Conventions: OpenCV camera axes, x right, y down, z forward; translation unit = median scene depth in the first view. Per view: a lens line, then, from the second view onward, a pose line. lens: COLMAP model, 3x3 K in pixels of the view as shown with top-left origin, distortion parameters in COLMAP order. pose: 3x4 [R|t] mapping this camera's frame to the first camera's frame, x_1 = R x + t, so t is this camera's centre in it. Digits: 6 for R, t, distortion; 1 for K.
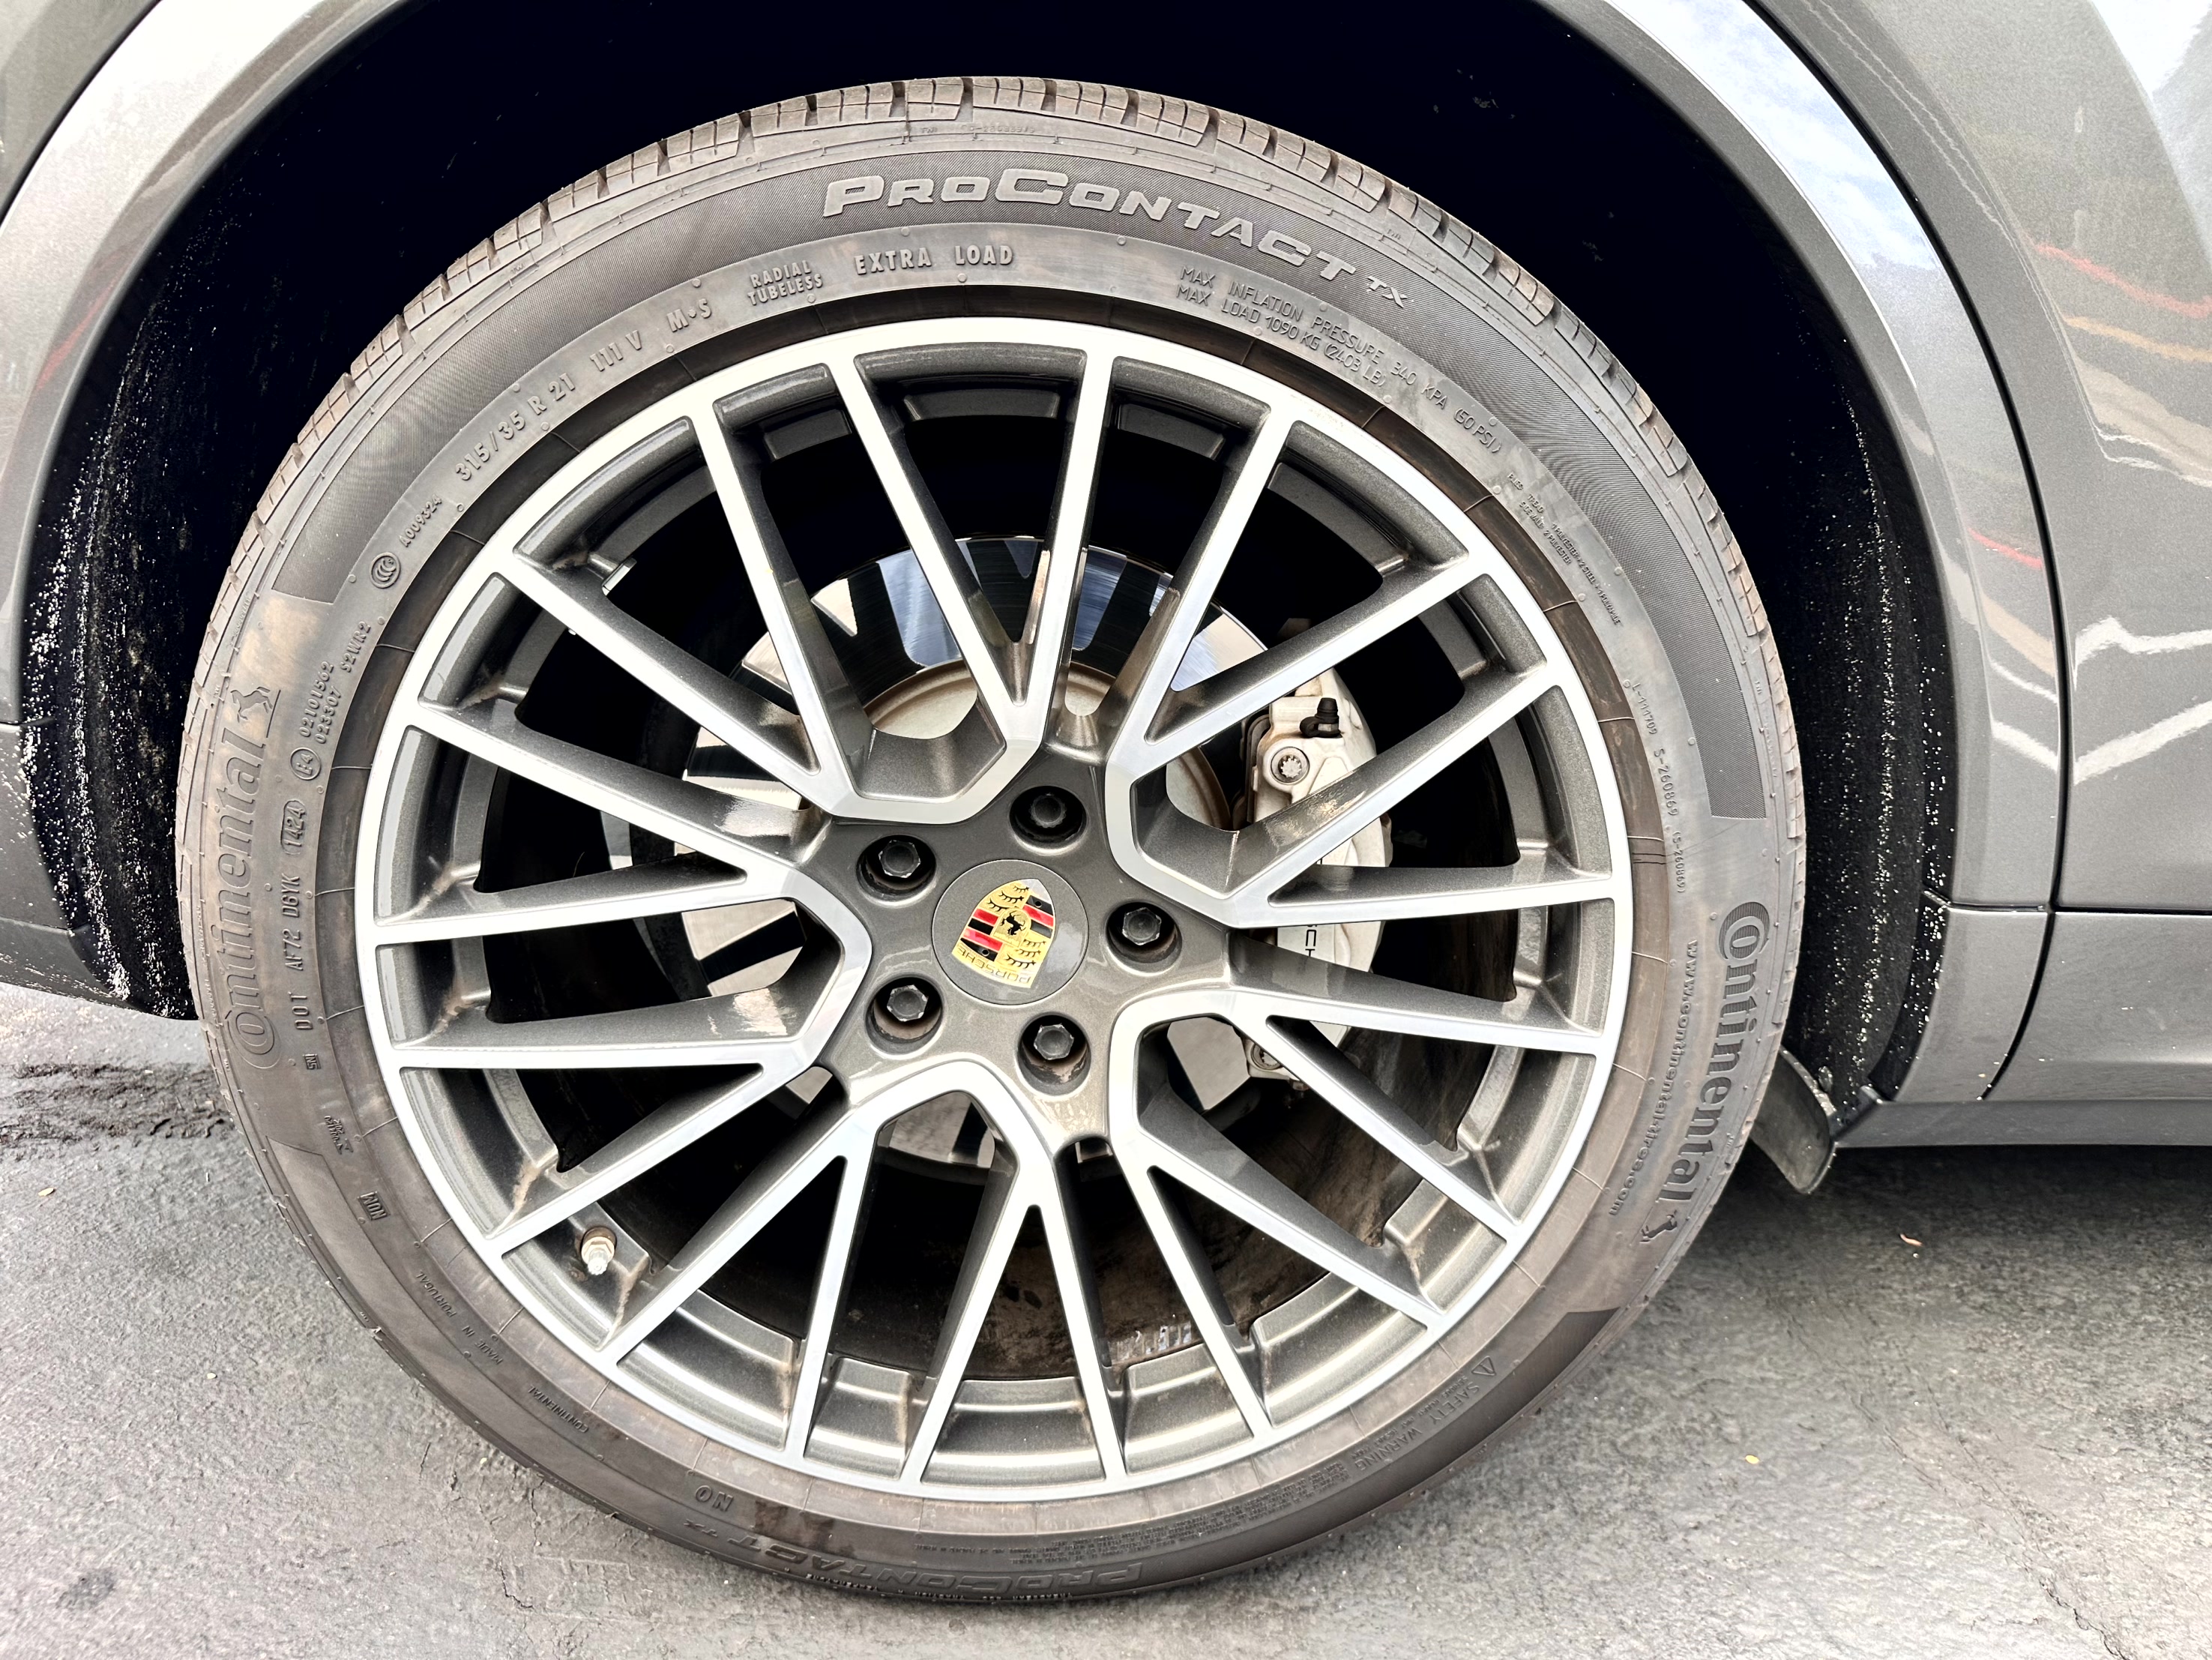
lens RADIAL K [[1593.3, 0, 1117.7], [0, 1593.3, 819.2], [0, 0, 1]] dist [0.016765, -0.039173]
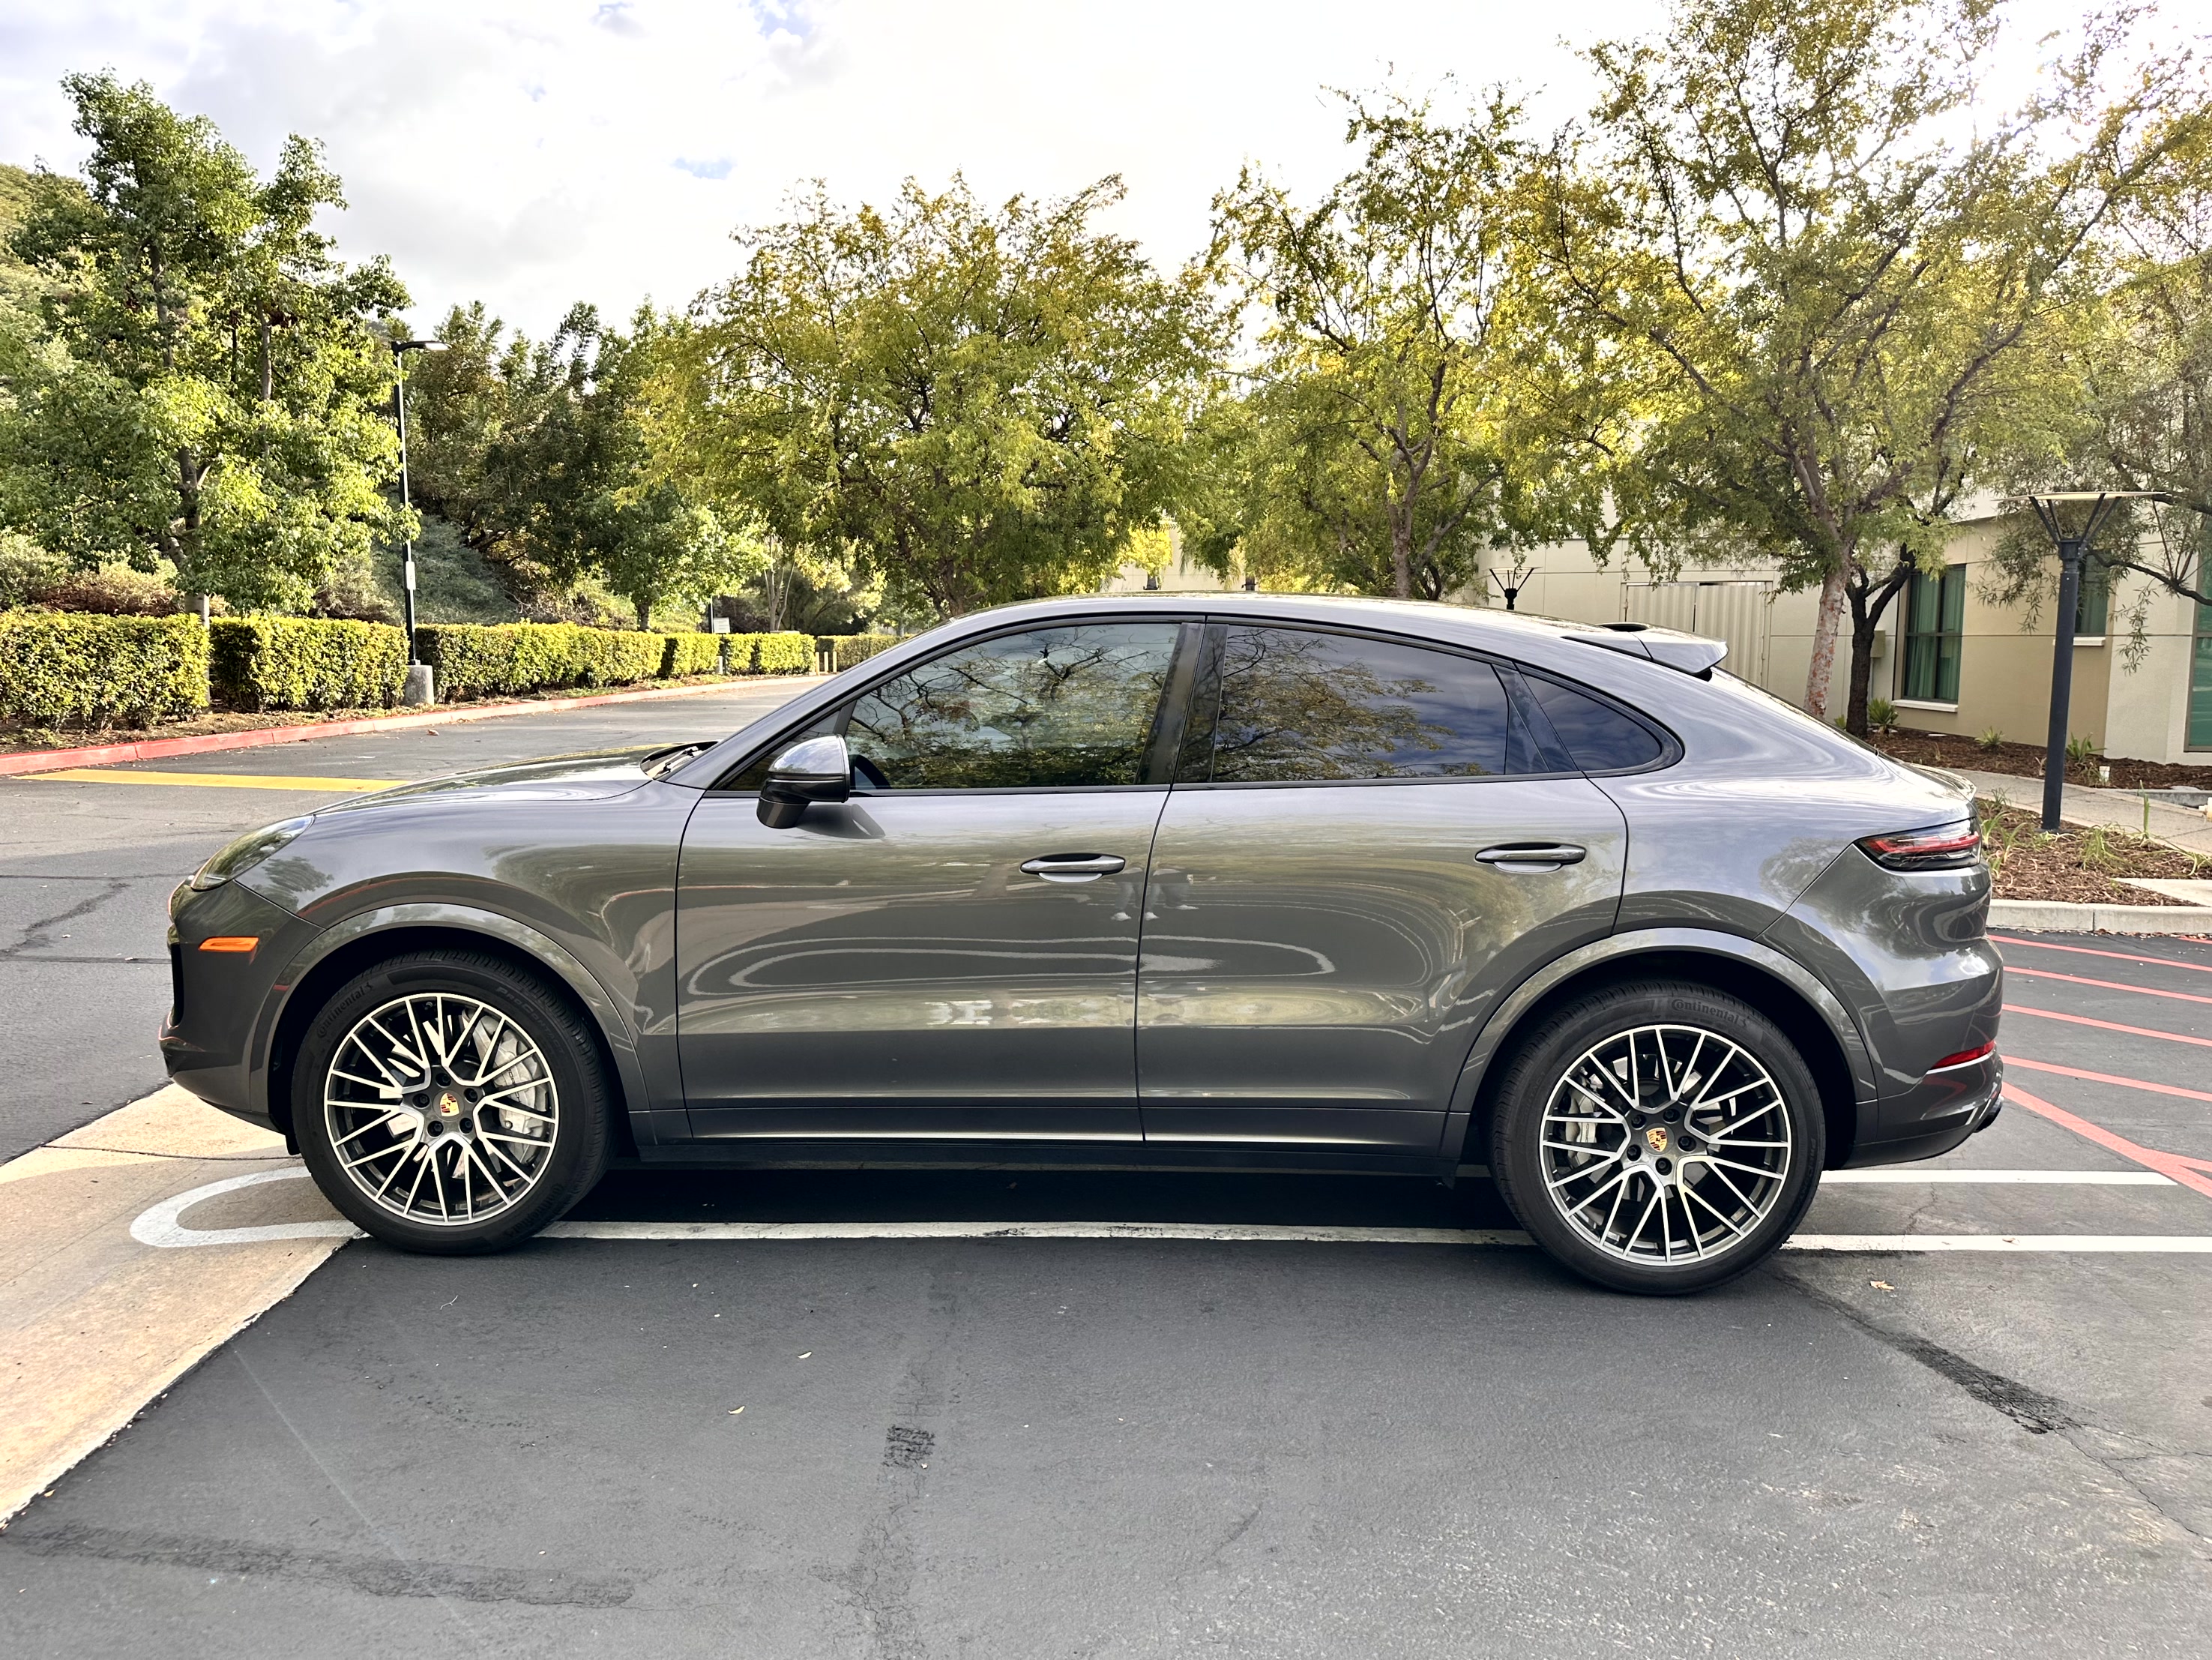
lens RADIAL K [[1593.3, 0, 1100.2], [0, 1593.3, 829.5], [0, 0, 1]] dist [0.016765, -0.039173]
pose [[0.987932, 0.136040, -0.074044, -1.546770], [-0.148383, 0.968362, -0.200640, 0.394521], [0.044406, 0.209206, 0.976863, -4.093432]]
